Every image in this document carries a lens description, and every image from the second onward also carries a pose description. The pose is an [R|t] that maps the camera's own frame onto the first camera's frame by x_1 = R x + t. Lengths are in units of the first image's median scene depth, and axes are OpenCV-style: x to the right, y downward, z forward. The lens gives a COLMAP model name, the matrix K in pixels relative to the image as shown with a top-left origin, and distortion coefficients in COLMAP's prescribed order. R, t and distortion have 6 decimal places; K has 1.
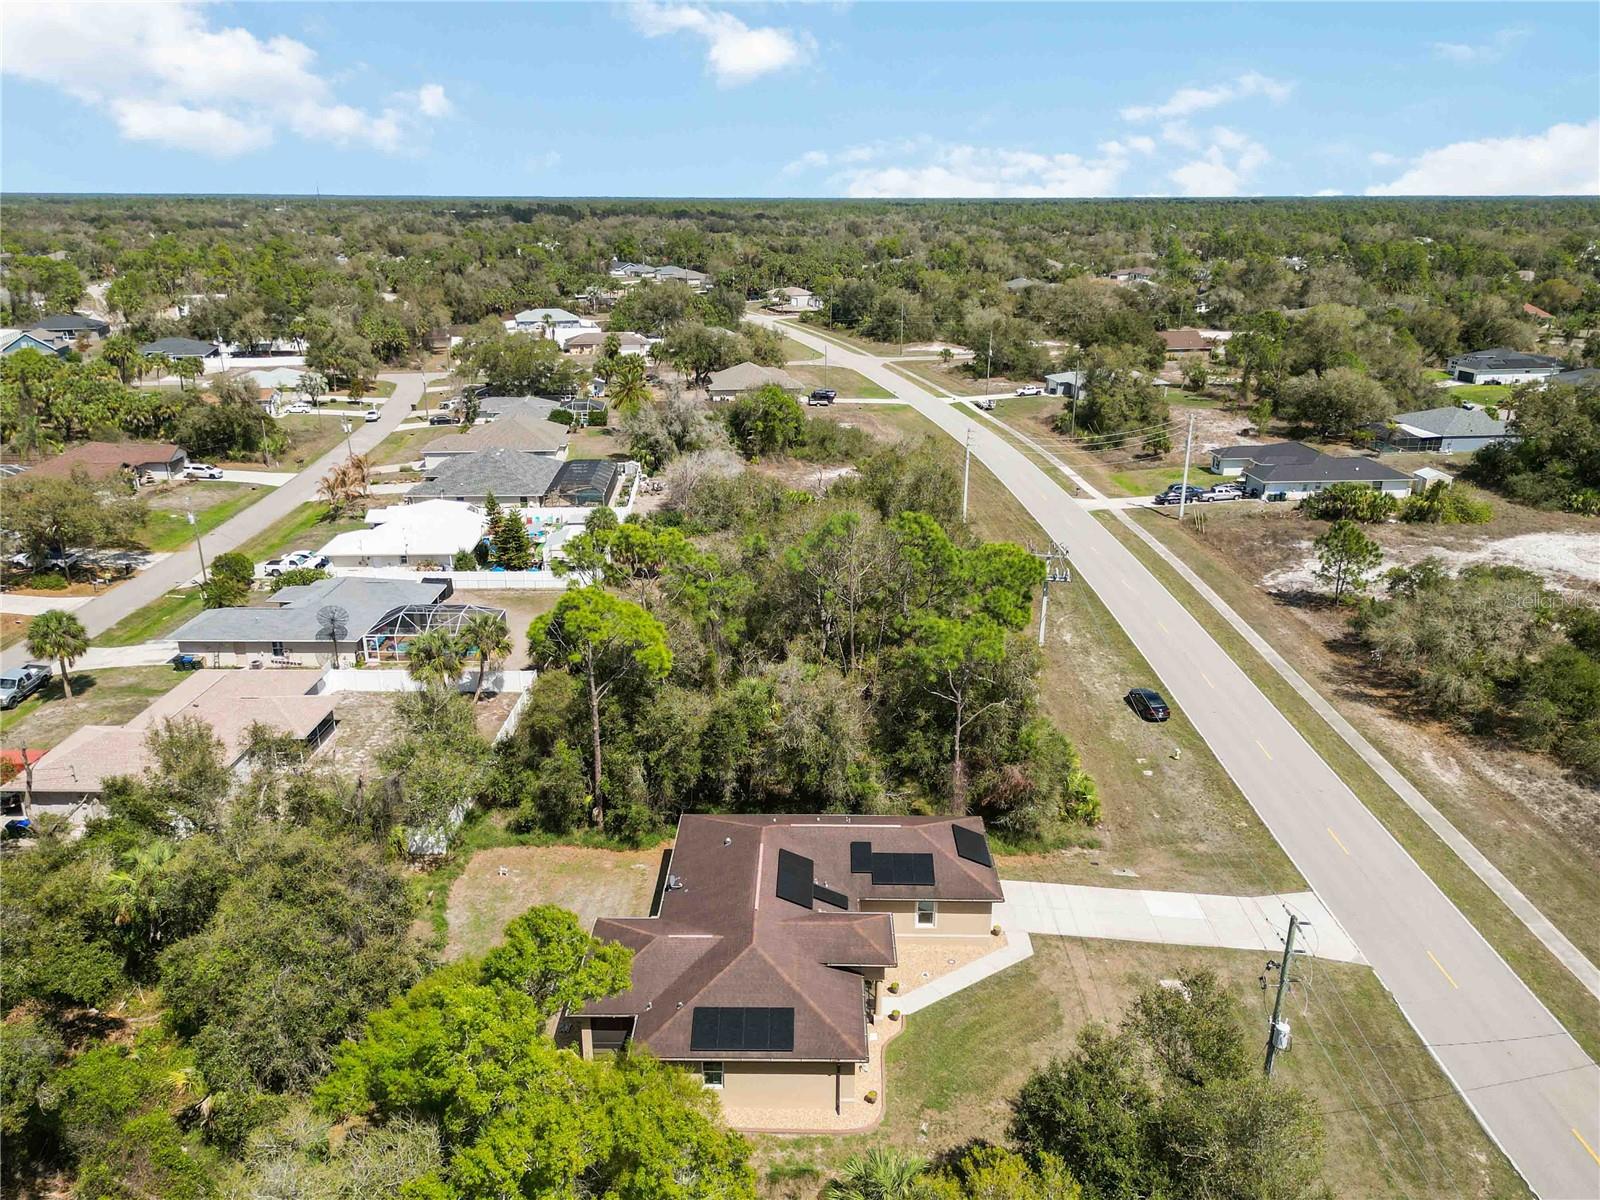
lens RADIAL K [[1141.1, 0, 794.3], [0, 1141.1, 595.1], [0, 0, 1]] dist [0.065427, -0.062128]
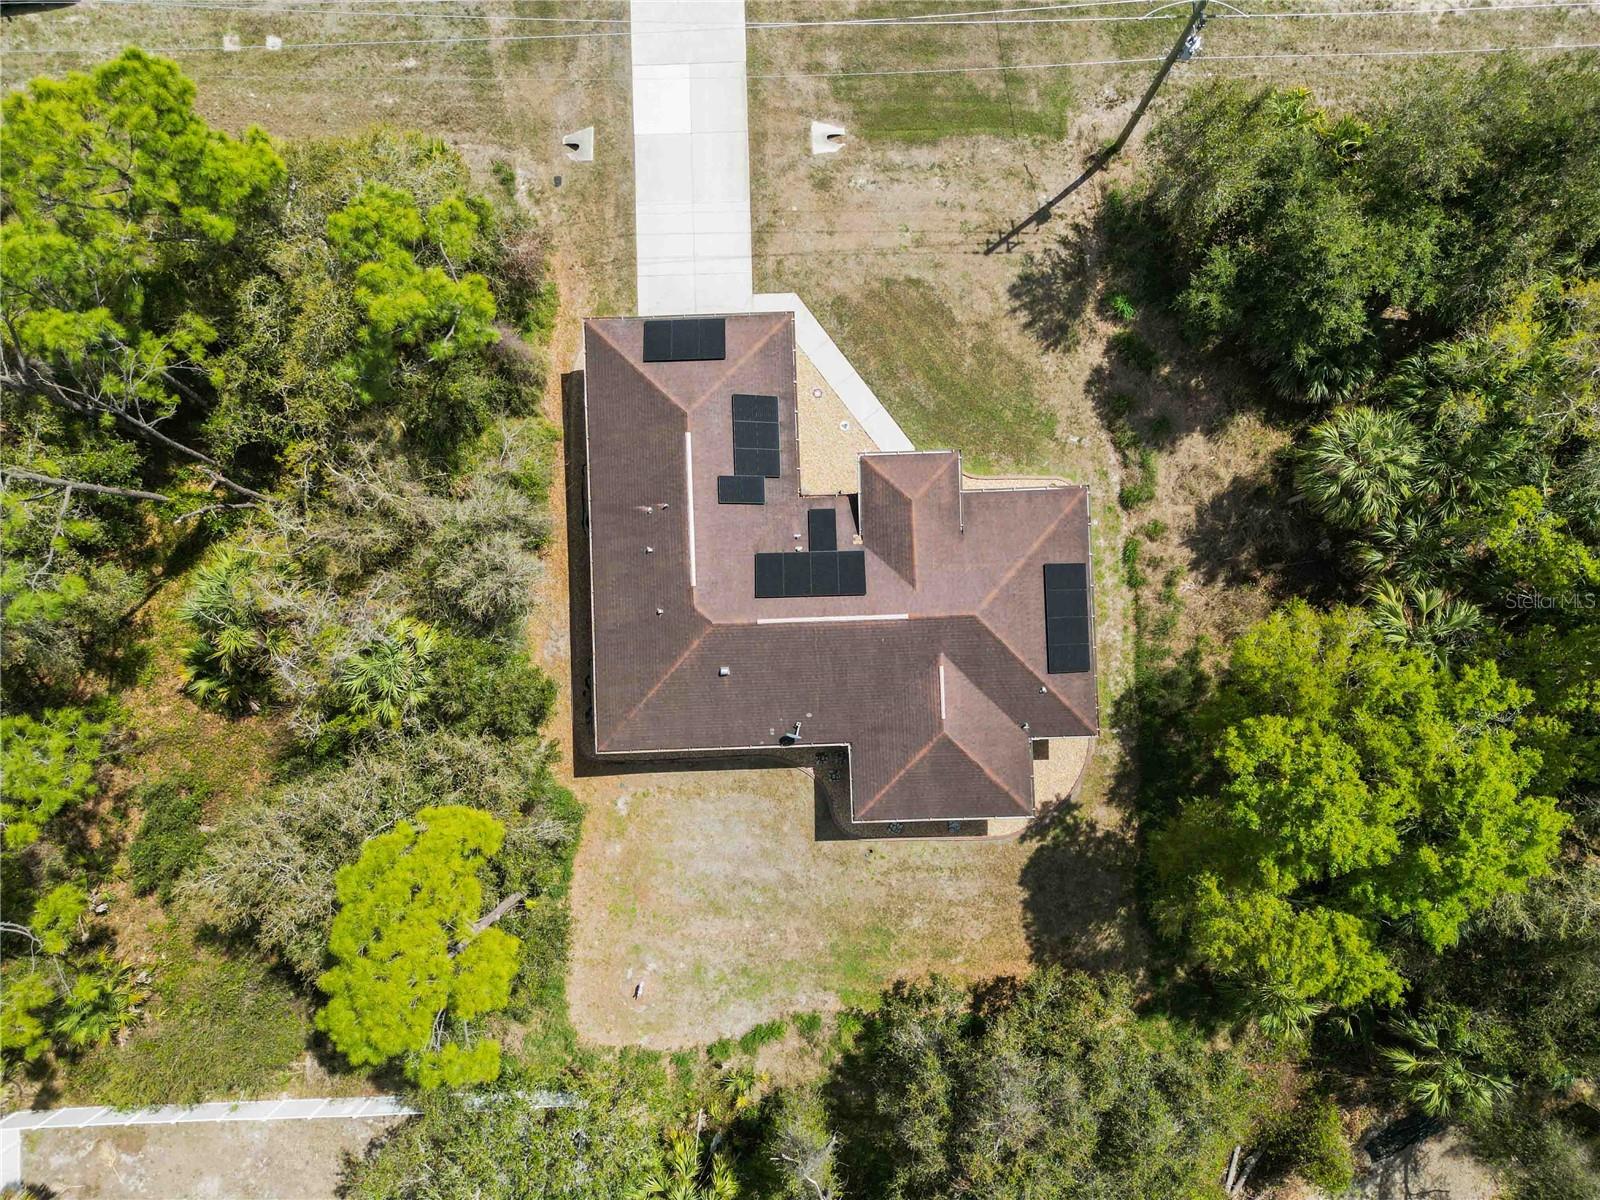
lens RADIAL K [[1117.7, 0, 805.2], [0, 1117.7, 600.8], [0, 0, 1]] dist [0.060880, -0.044993]
pose [[-0.053659, -0.998239, 0.025272, -0.032264], [0.329145, 0.006213, 0.944259, -0.416653], [-0.942754, 0.058986, 0.328232, 0.681308]]
